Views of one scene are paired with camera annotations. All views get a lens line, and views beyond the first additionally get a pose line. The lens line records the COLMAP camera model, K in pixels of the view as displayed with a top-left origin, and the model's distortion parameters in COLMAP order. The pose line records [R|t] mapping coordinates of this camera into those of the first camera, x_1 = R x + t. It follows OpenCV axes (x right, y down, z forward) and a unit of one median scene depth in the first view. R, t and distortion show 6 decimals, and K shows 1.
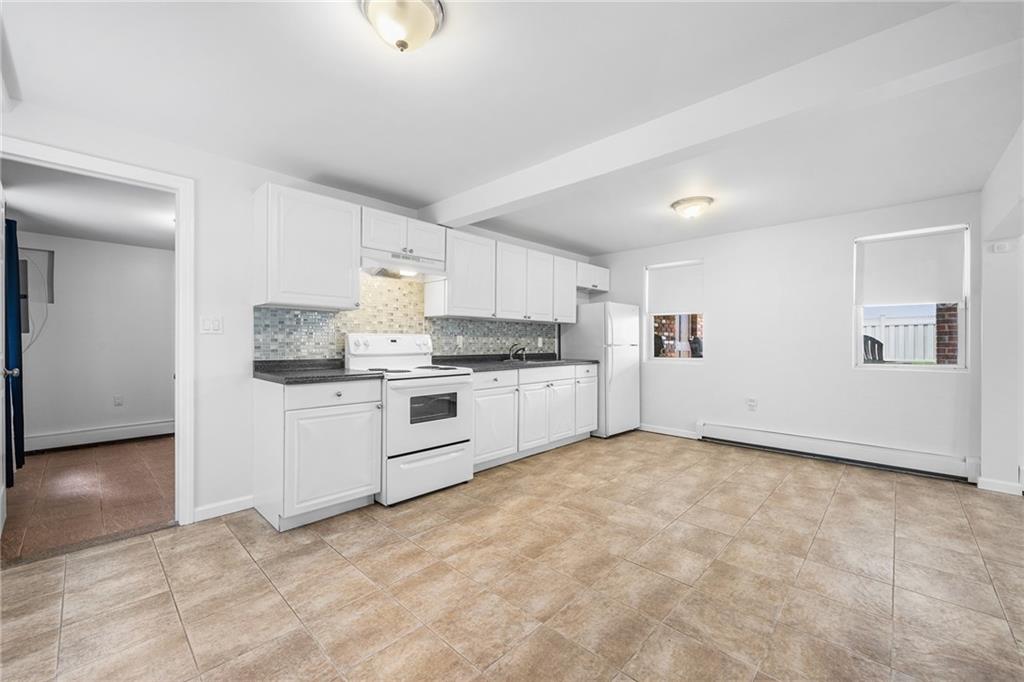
lens RADIAL K [[413.8, 0, 518.6], [0, 413.8, 333.8], [0, 0, 1]] dist [0.008576, -0.001088]
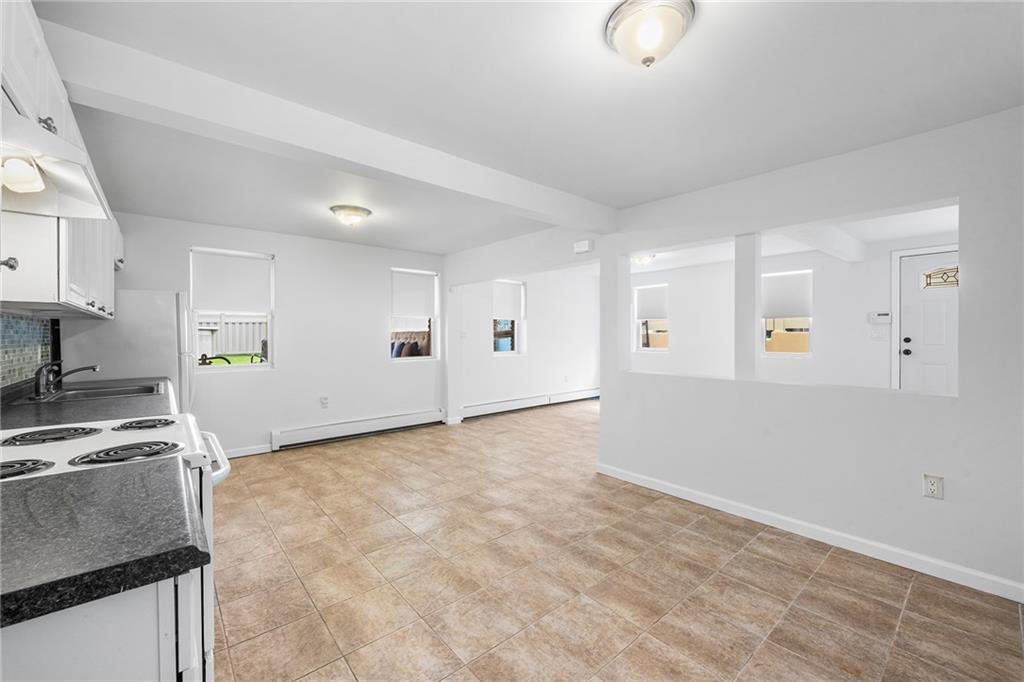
lens RADIAL K [[413.8, 0, 496.6], [0, 413.8, 342.5], [0, 0, 1]] dist [0.008576, -0.001088]
pose [[0.113719, -0.018552, 0.993340, -0.612560], [-0.021135, 0.999554, 0.021088, -0.021784], [-0.993288, -0.023393, 0.113276, 0.604636]]
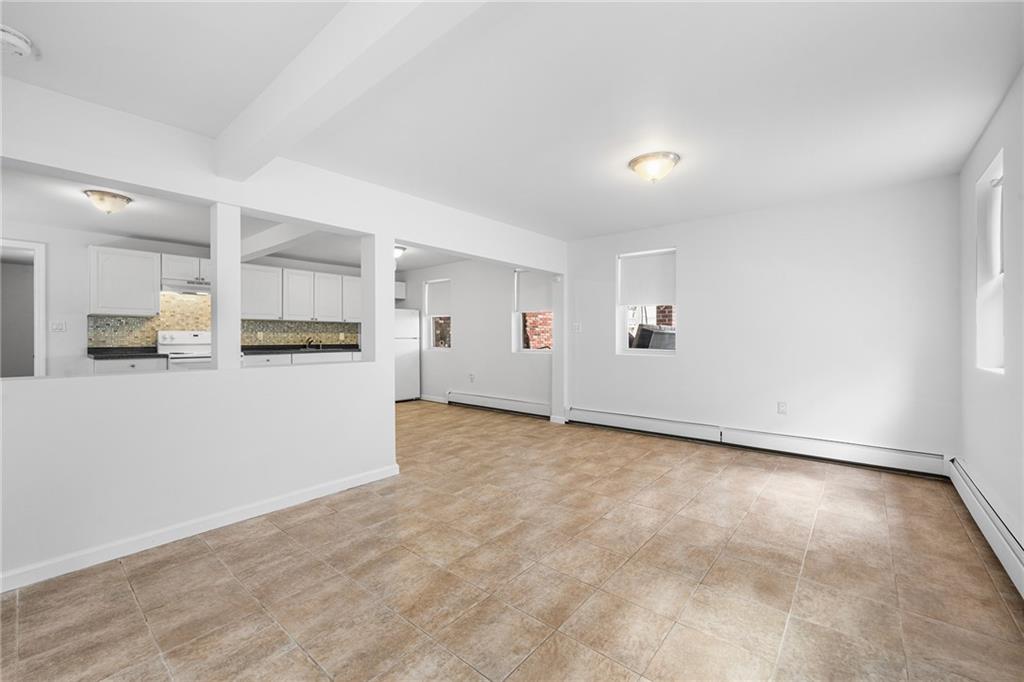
lens RADIAL K [[413.8, 0, 504.4], [0, 413.8, 342.8], [0, 0, 1]] dist [0.008576, -0.001088]
pose [[0.999146, -0.001625, 0.041283, 0.848054], [0.000113, 0.999330, 0.036604, -0.013997], [-0.041315, -0.036569, 0.998477, -0.664863]]
